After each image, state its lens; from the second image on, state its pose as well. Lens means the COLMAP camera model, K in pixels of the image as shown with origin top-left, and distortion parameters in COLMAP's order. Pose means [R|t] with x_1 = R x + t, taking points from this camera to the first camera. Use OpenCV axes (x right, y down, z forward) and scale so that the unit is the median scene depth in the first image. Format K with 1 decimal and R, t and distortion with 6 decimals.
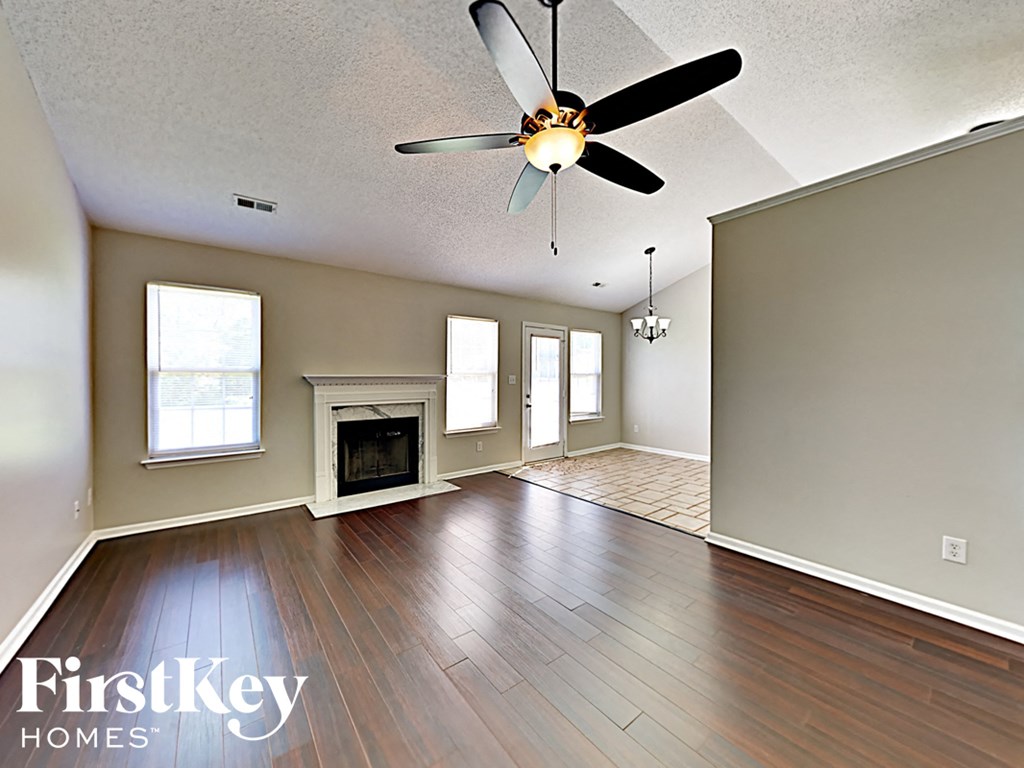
lens RADIAL K [[382.0, 0, 510.3], [0, 382.0, 379.4], [0, 0, 1]] dist [-0.000453, -0.000108]
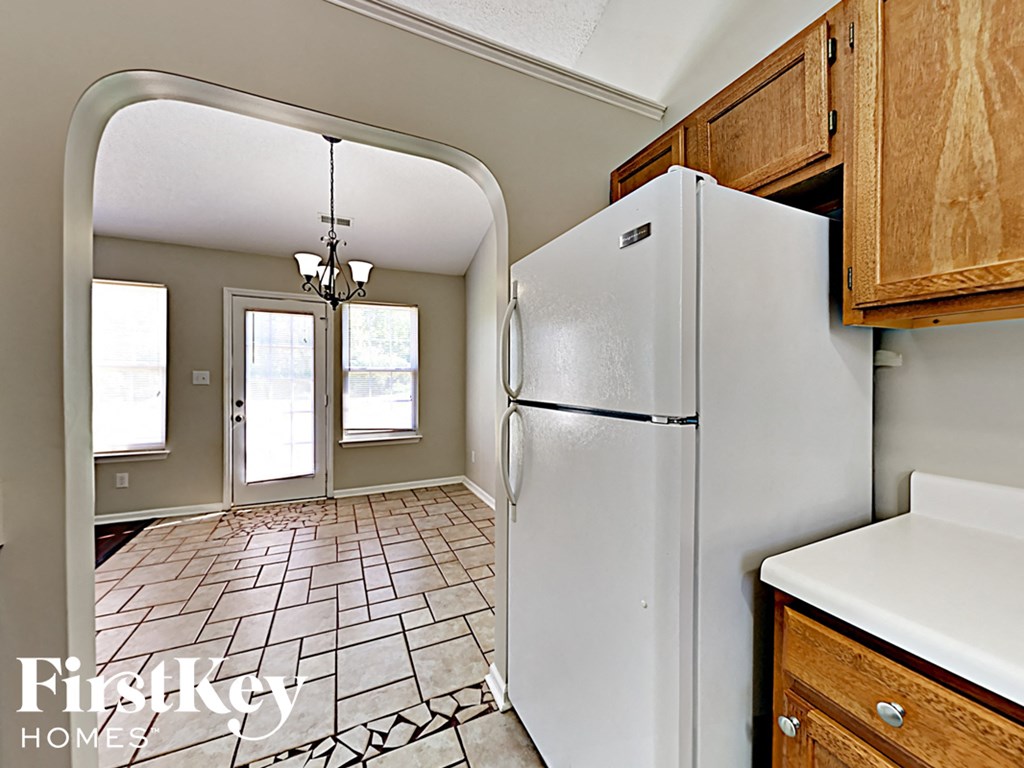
lens RADIAL K [[382.0, 0, 510.3], [0, 382.0, 379.4], [0, 0, 1]] dist [-0.000453, -0.000108]
pose [[0.969789, 0.006010, -0.243870, 0.596301], [-0.005108, 0.999978, 0.004330, -0.001834], [0.243891, -0.002954, 0.969798, 0.444183]]
